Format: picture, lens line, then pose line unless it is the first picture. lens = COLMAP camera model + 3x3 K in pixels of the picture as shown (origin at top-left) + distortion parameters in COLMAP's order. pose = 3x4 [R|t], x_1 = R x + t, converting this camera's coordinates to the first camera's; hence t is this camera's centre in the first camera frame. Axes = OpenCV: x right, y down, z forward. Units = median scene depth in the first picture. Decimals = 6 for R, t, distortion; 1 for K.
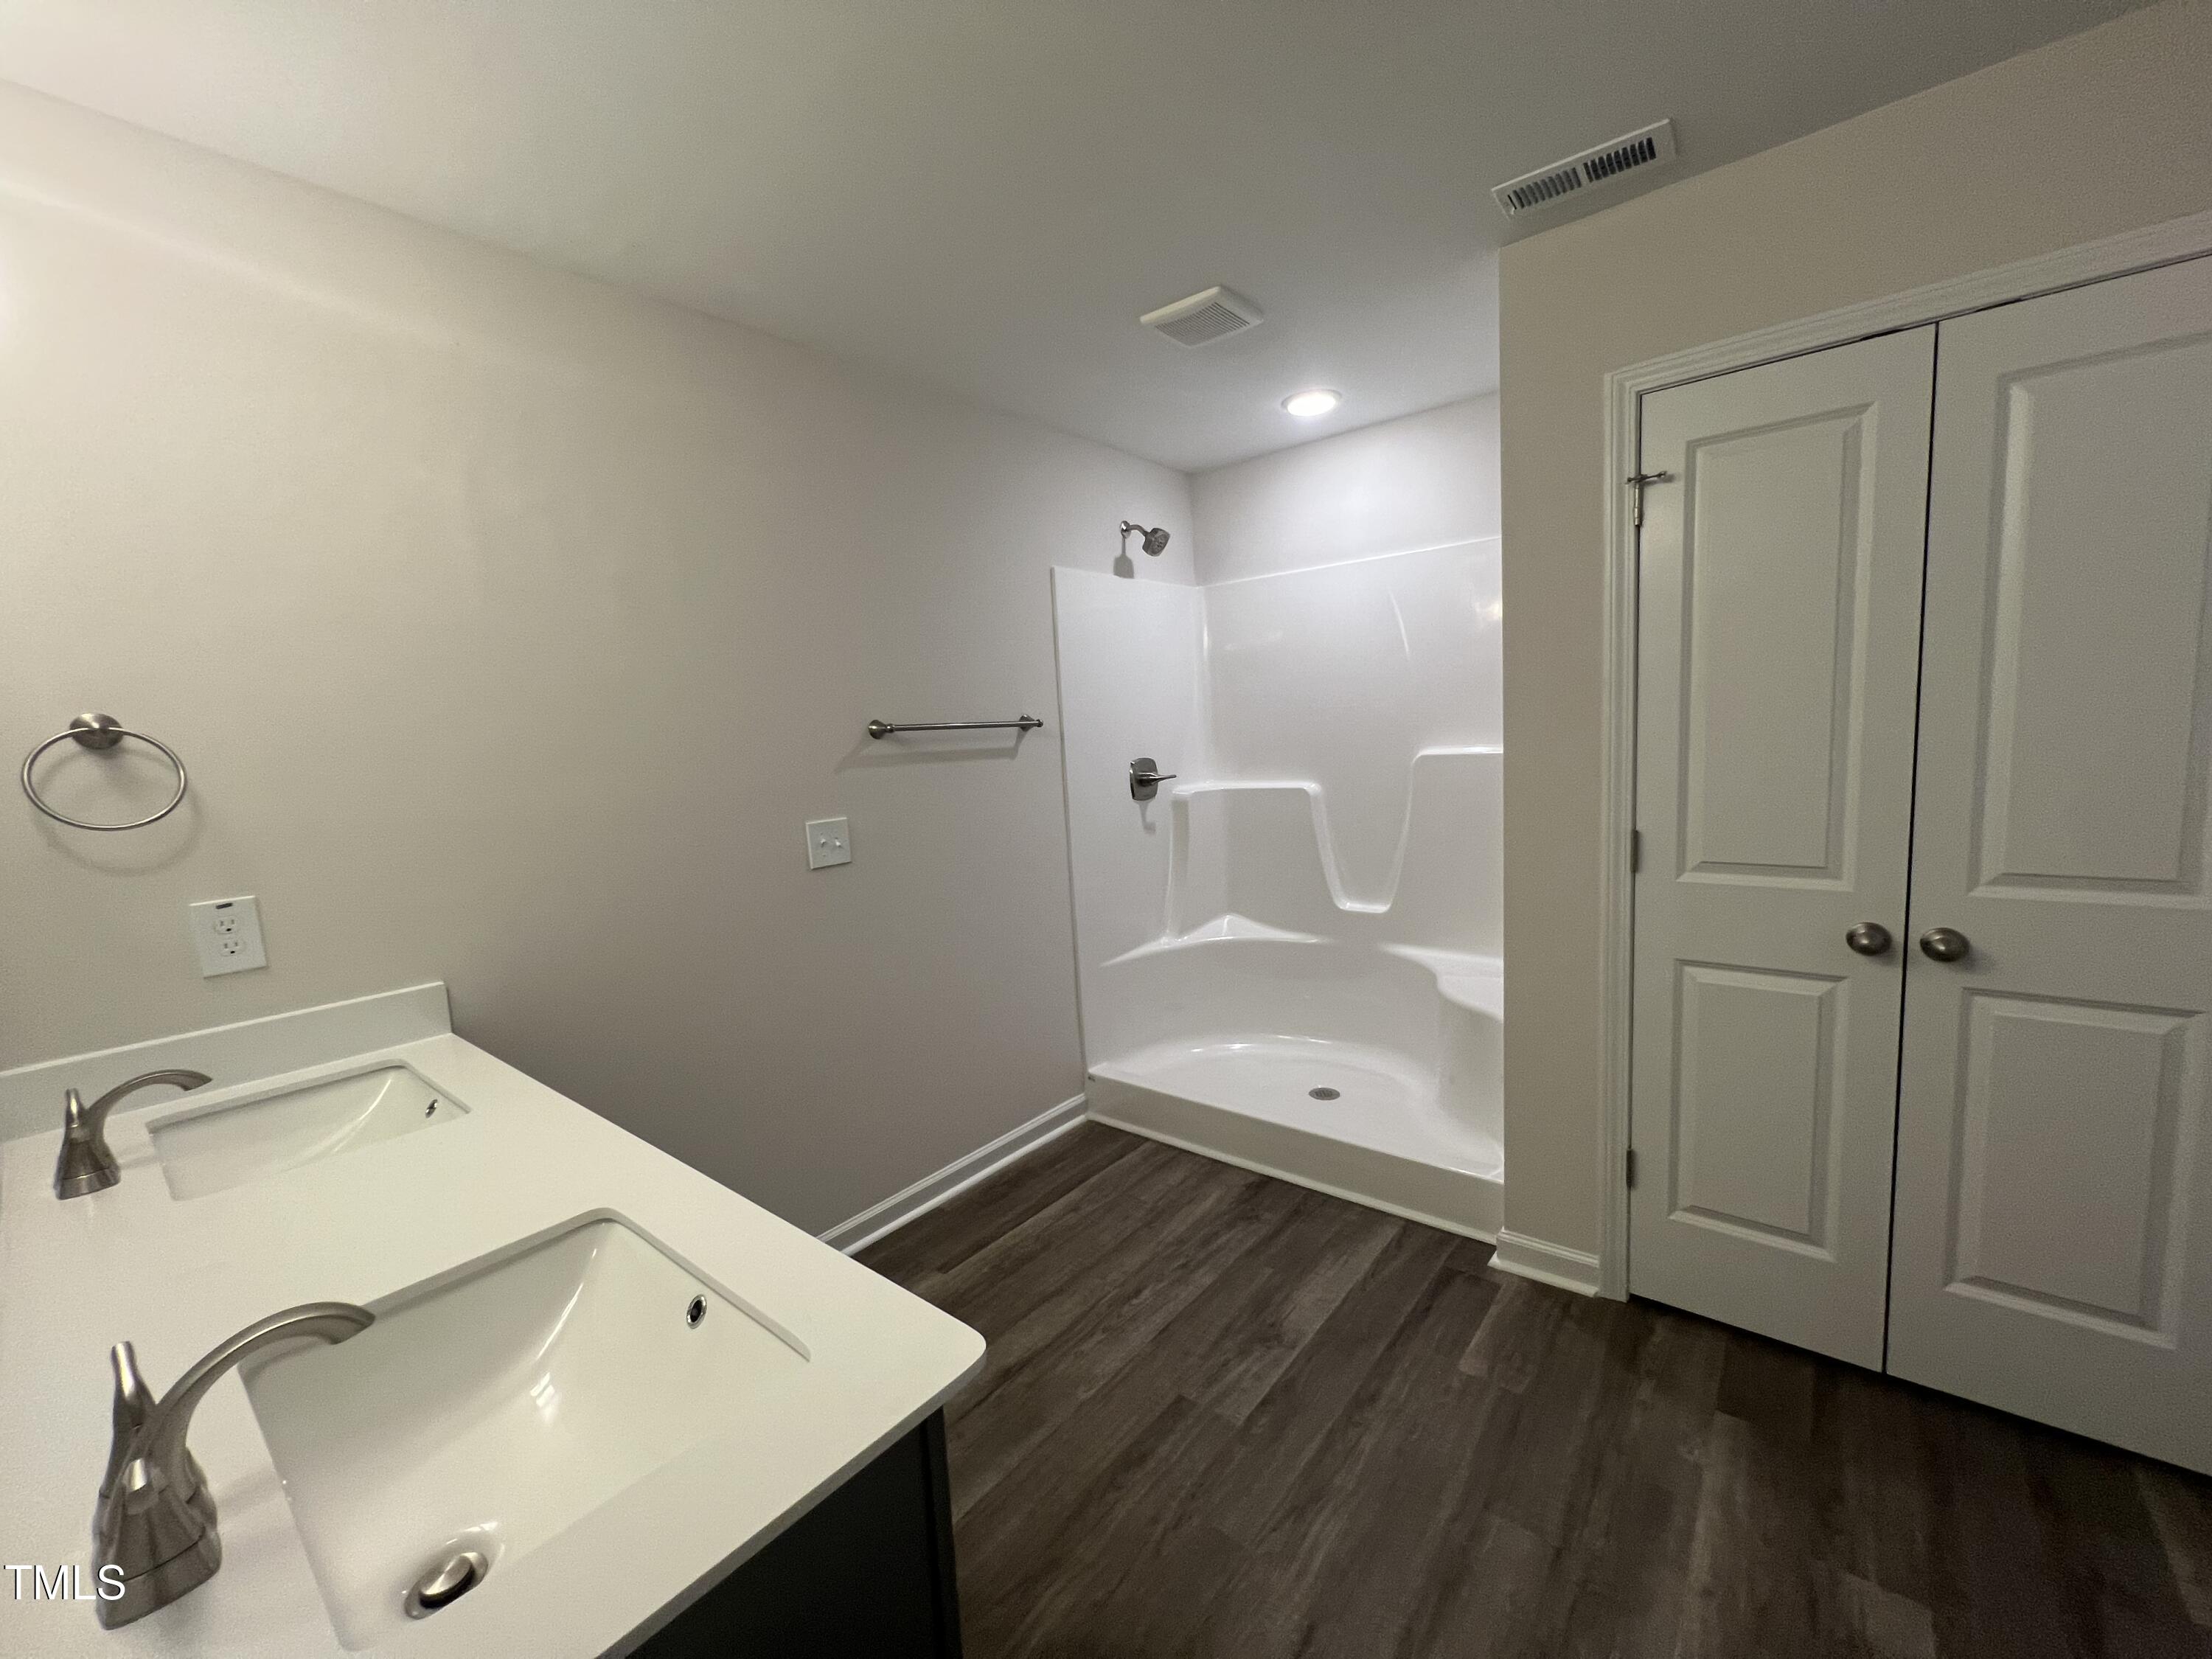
lens RADIAL K [[883.4, 0, 1106.0], [0, 883.4, 829.5], [0, 0, 1]] dist [-0.000944, 0.000533]
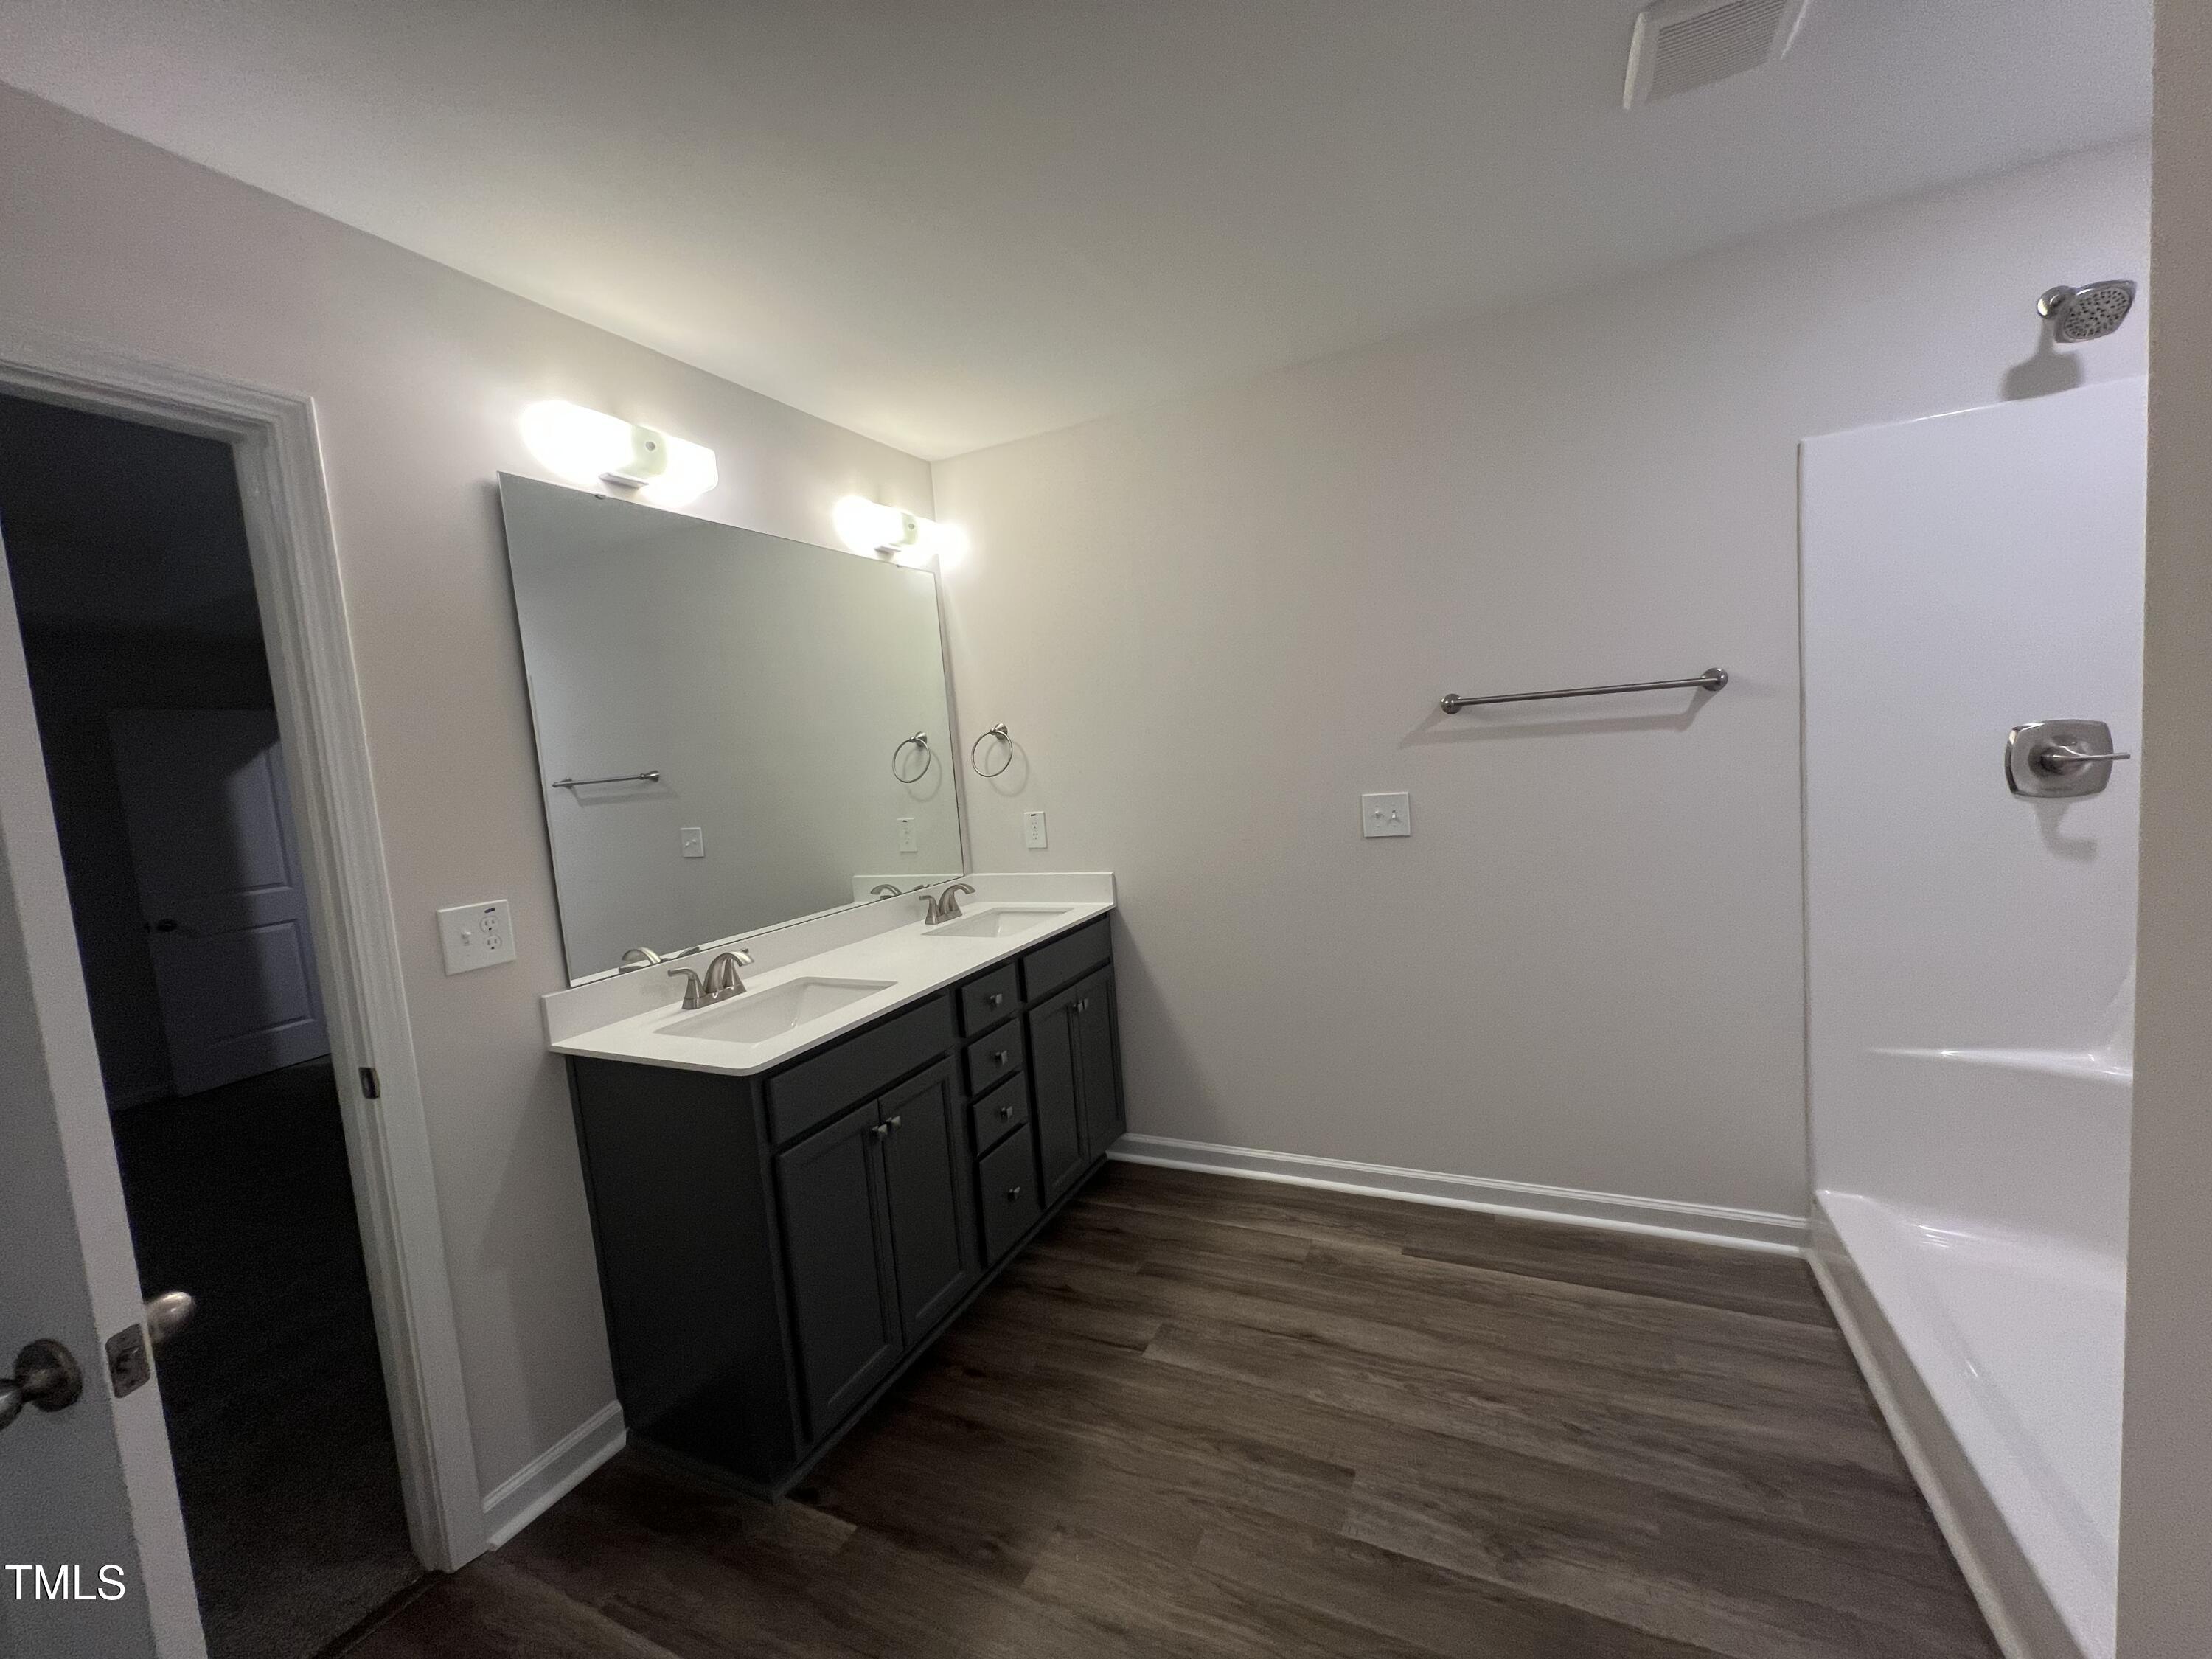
lens RADIAL K [[883.4, 0, 1106.0], [0, 883.4, 829.5], [0, 0, 1]] dist [-0.000944, 0.000533]
pose [[0.237663, 0.121372, -0.963735, 0.709964], [-0.040104, 0.992543, 0.115111, -0.085782], [0.970519, 0.011292, 0.240759, 0.468937]]
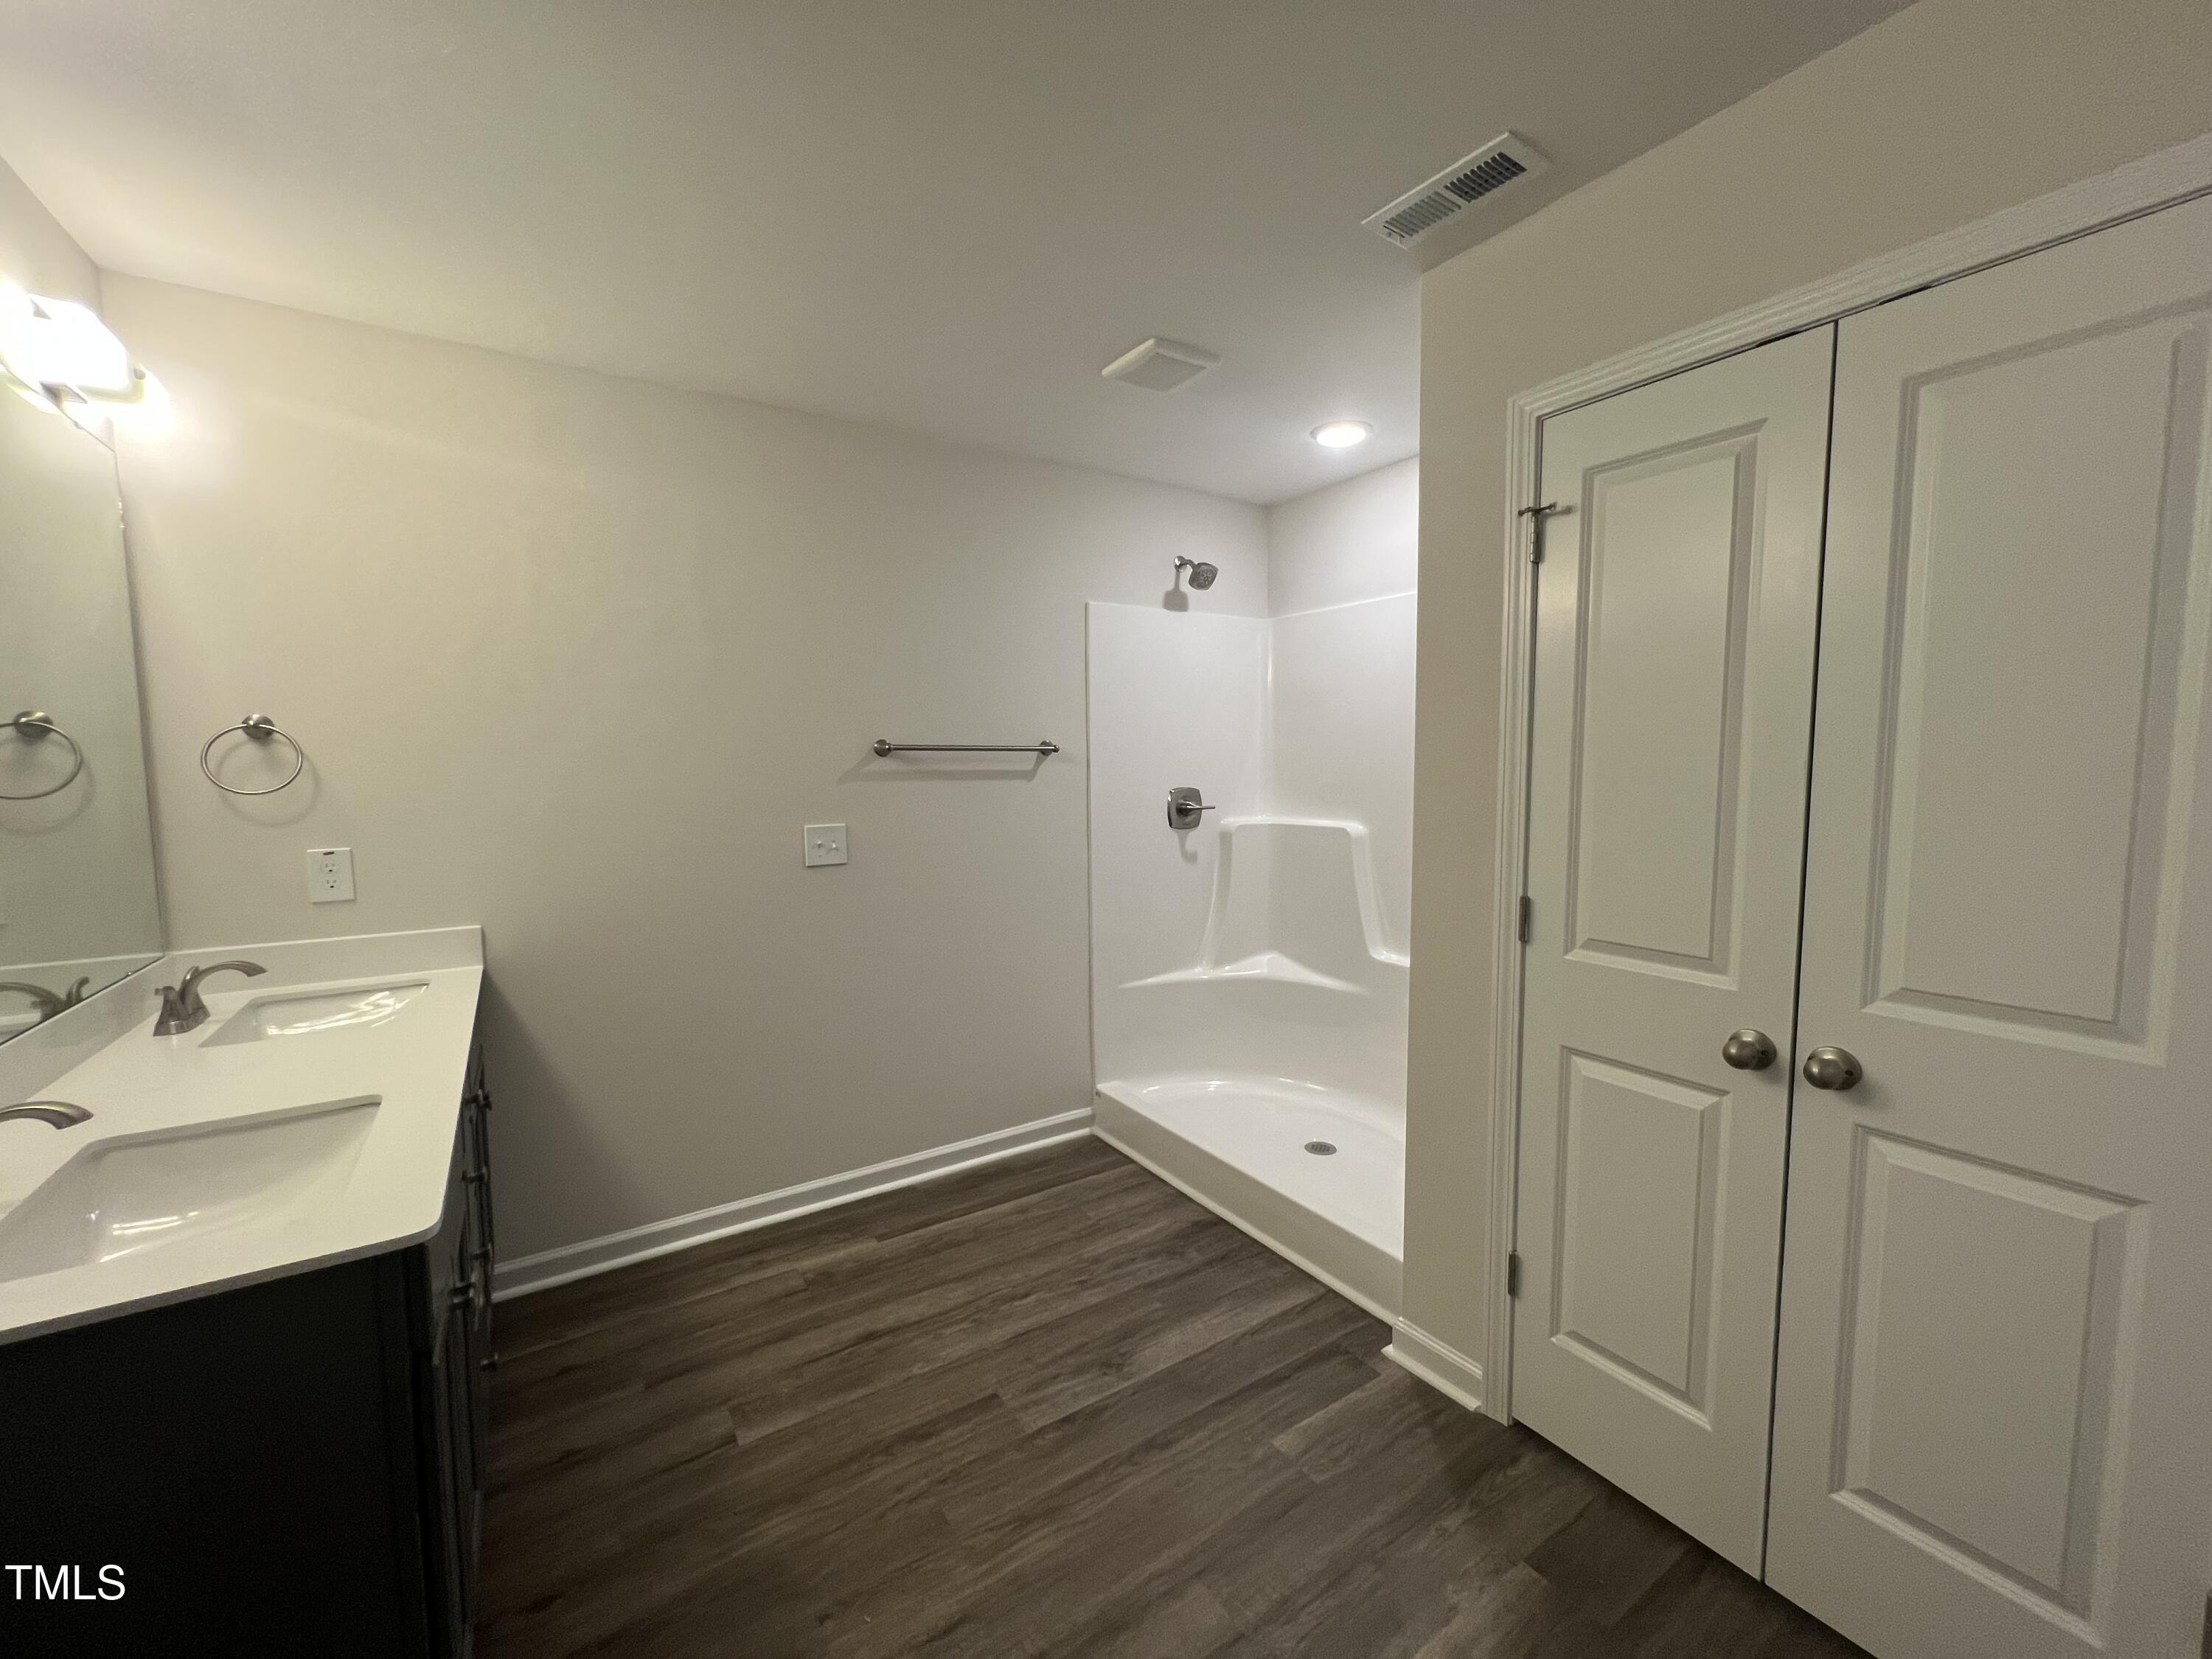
lens RADIAL K [[883.4, 0, 1106.0], [0, 883.4, 829.5], [0, 0, 1]] dist [-0.000944, 0.000533]
pose [[0.953658, 0.070664, -0.292476, 0.411472], [-0.077841, 0.996882, -0.012956, -0.020505], [0.290649, 0.035123, 0.956185, 0.010069]]
